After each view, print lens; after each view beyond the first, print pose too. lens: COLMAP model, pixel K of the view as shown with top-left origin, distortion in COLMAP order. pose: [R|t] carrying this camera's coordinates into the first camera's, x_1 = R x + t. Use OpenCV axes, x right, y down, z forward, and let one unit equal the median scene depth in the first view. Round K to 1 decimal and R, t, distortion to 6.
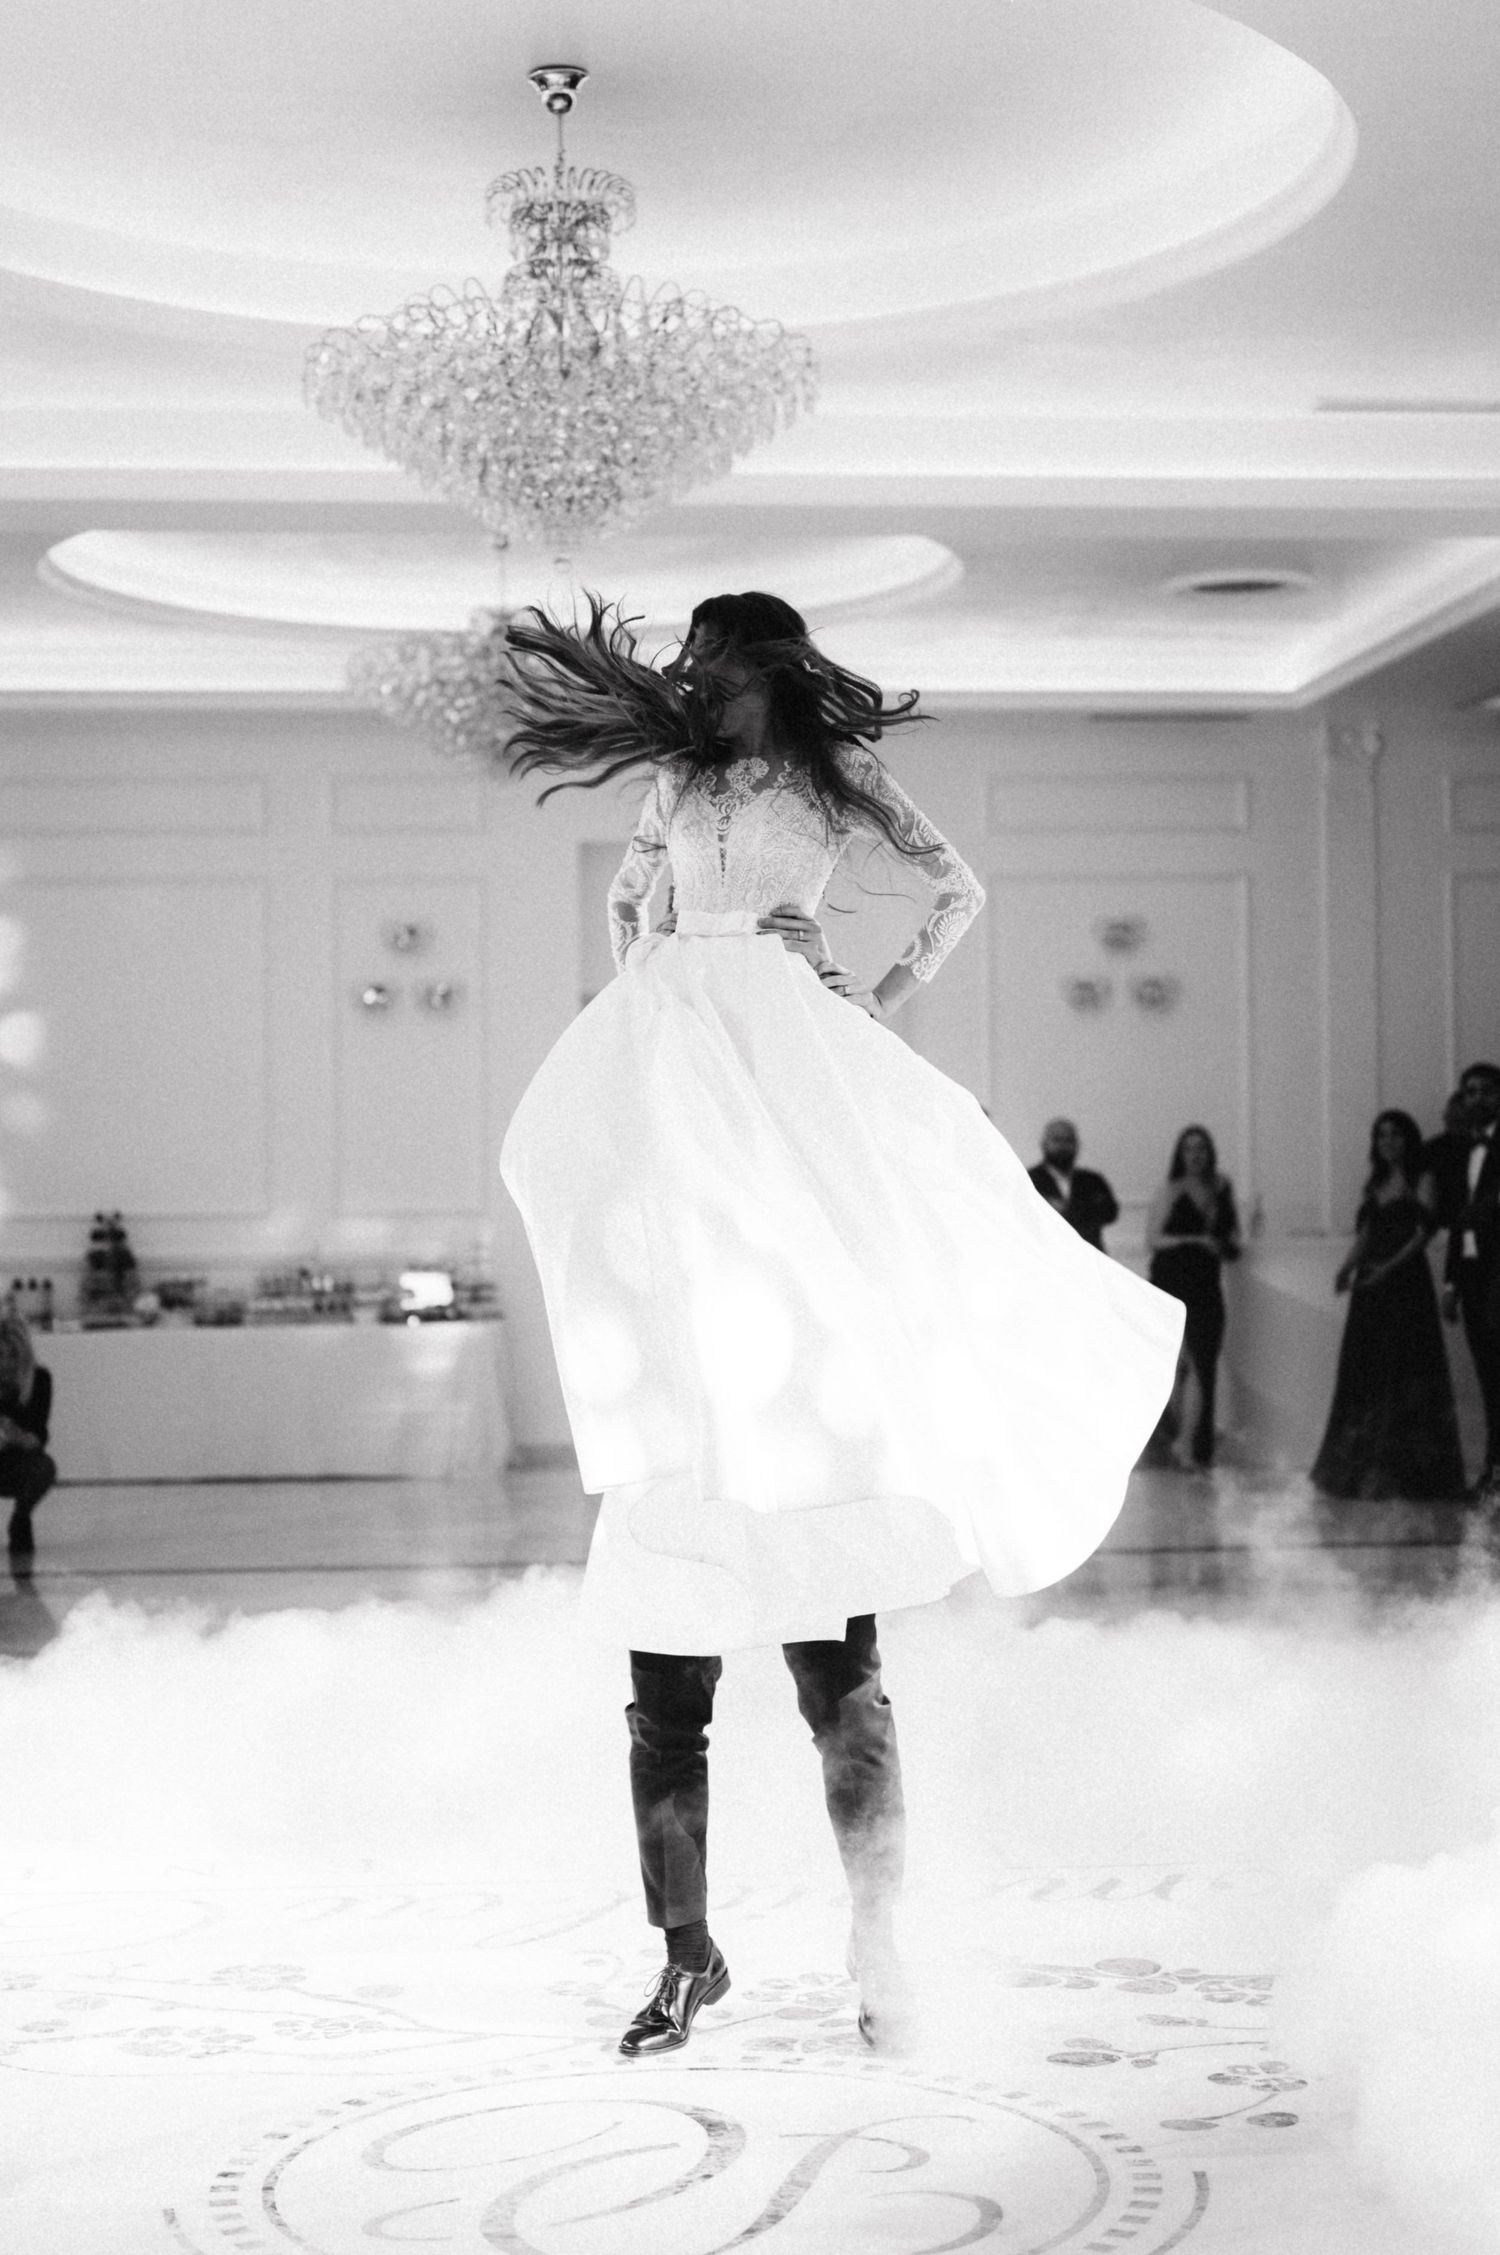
lens RADIAL K [[3274.5, 0, 749.6], [0, 3274.5, 1141.0], [0, 0, 1]] dist [0.135835, 0.000000]
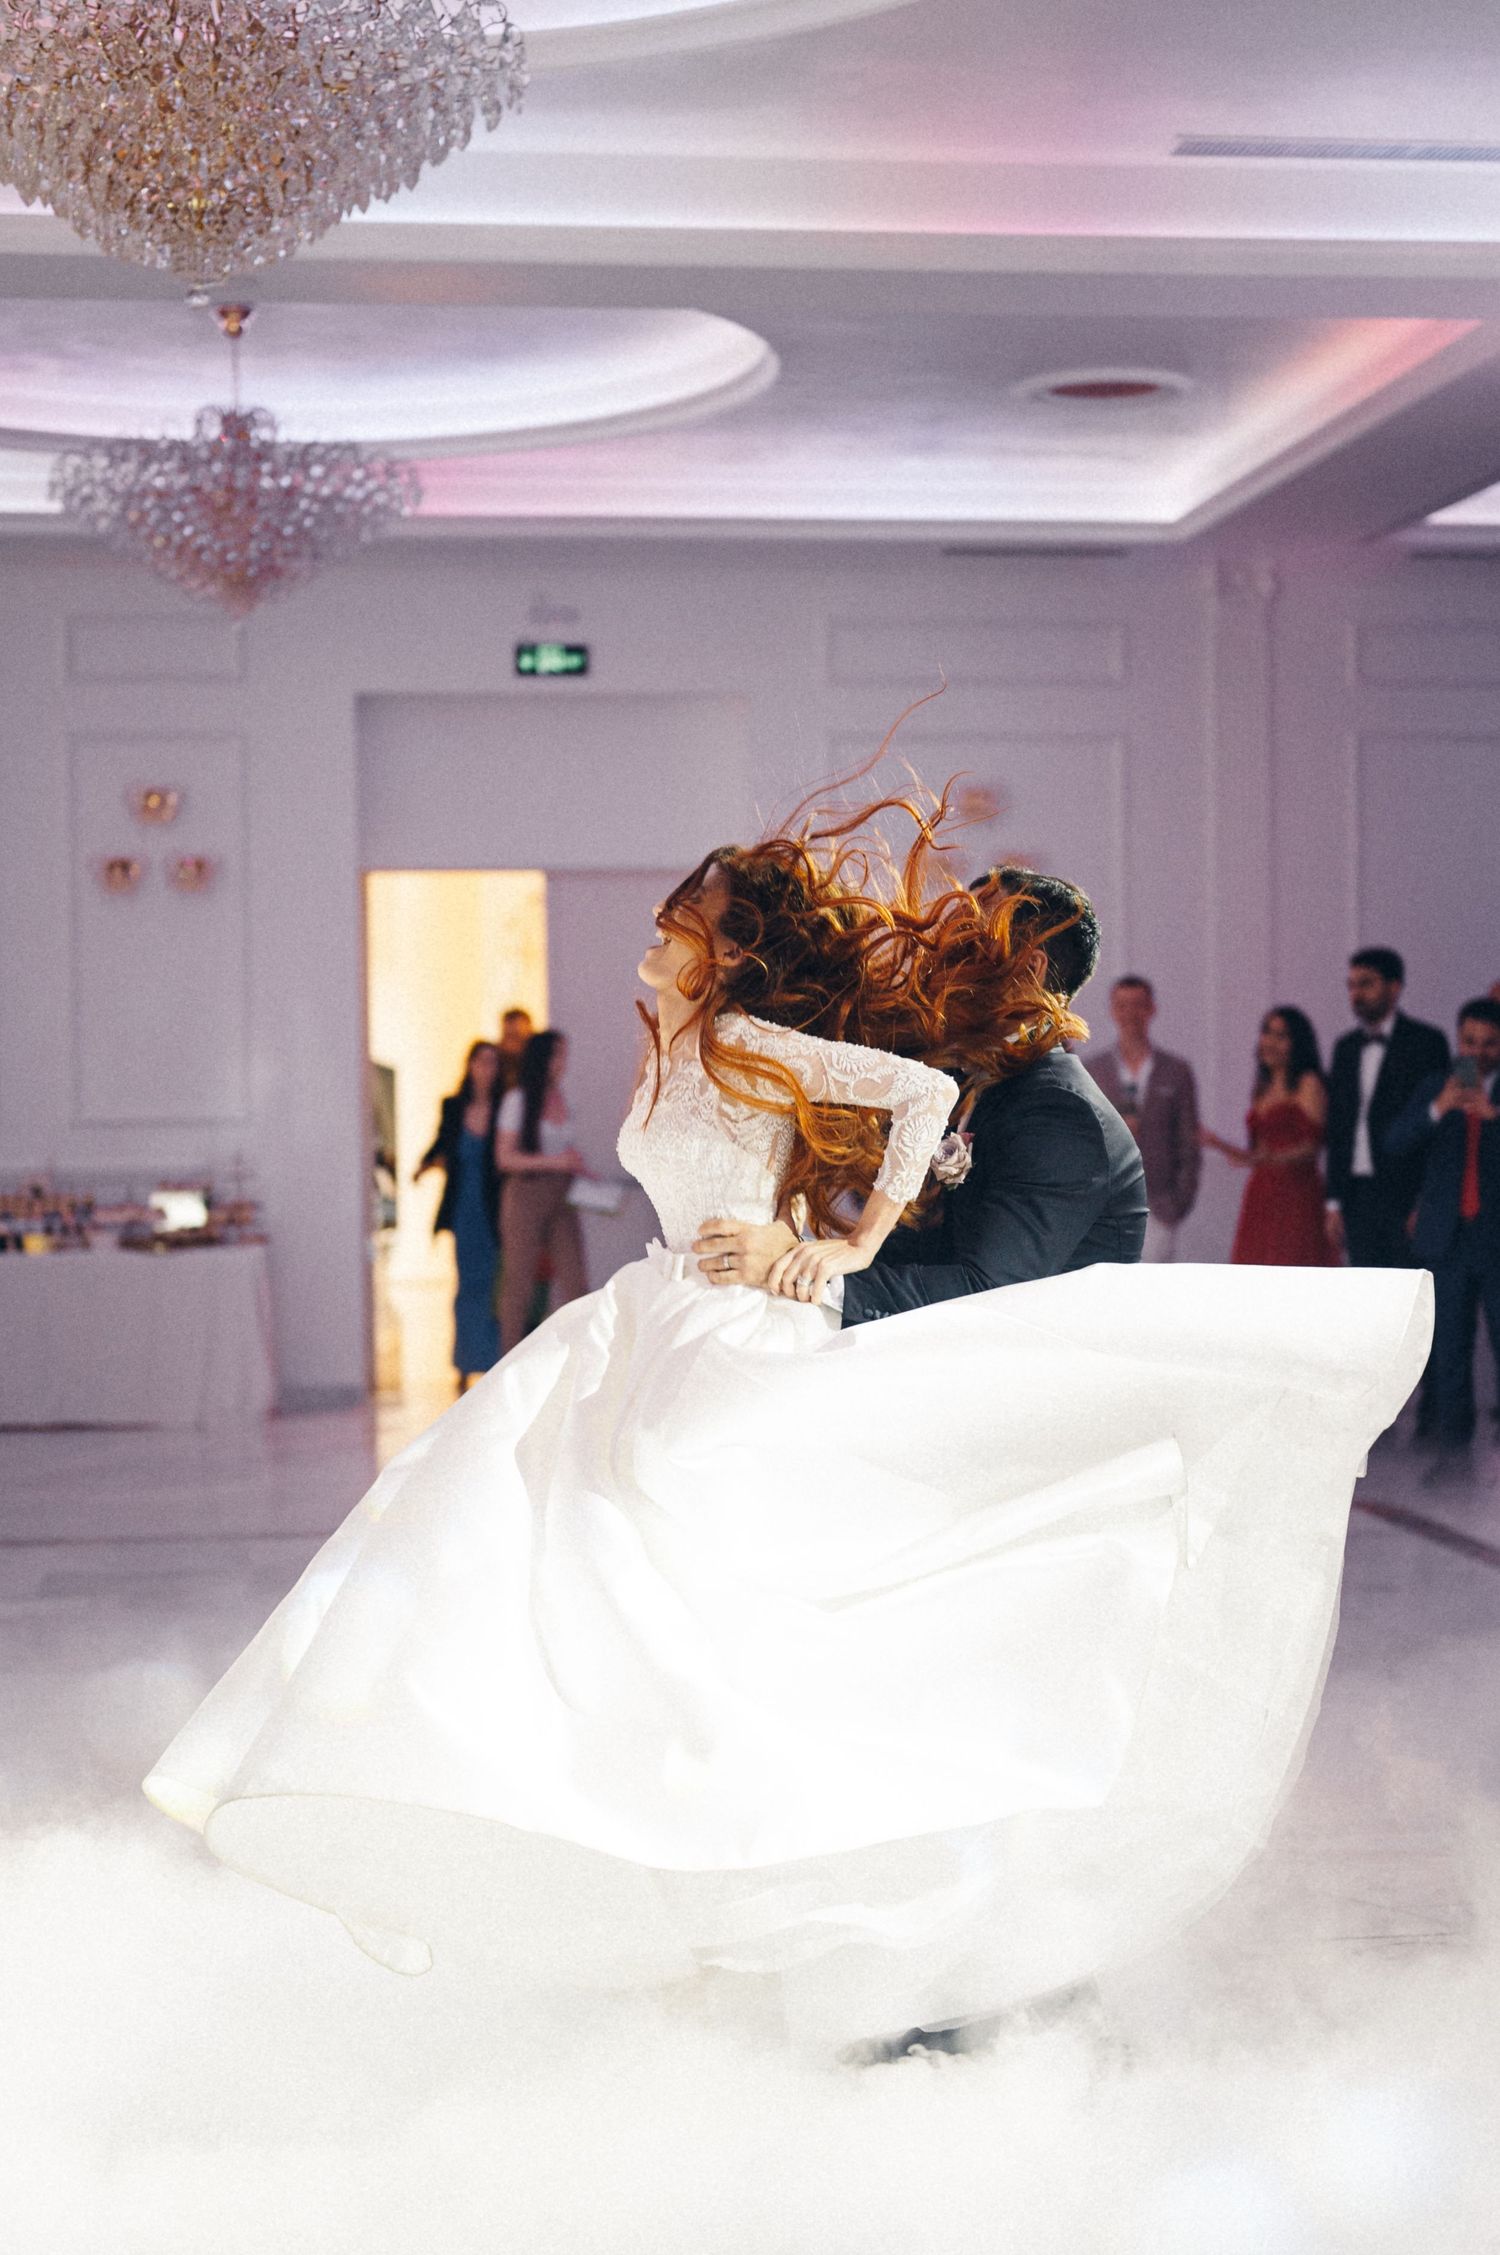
lens RADIAL K [[3274.5, 0, 748.8], [0, 3274.5, 1113.7], [0, 0, 1]] dist [0.135835, 0.000000]
pose [[0.999911, 0.001122, 0.013261, 0.041162], [-0.001391, 0.999793, 0.020307, 0.001985], [-0.013236, -0.020323, 0.999706, 0.129816]]
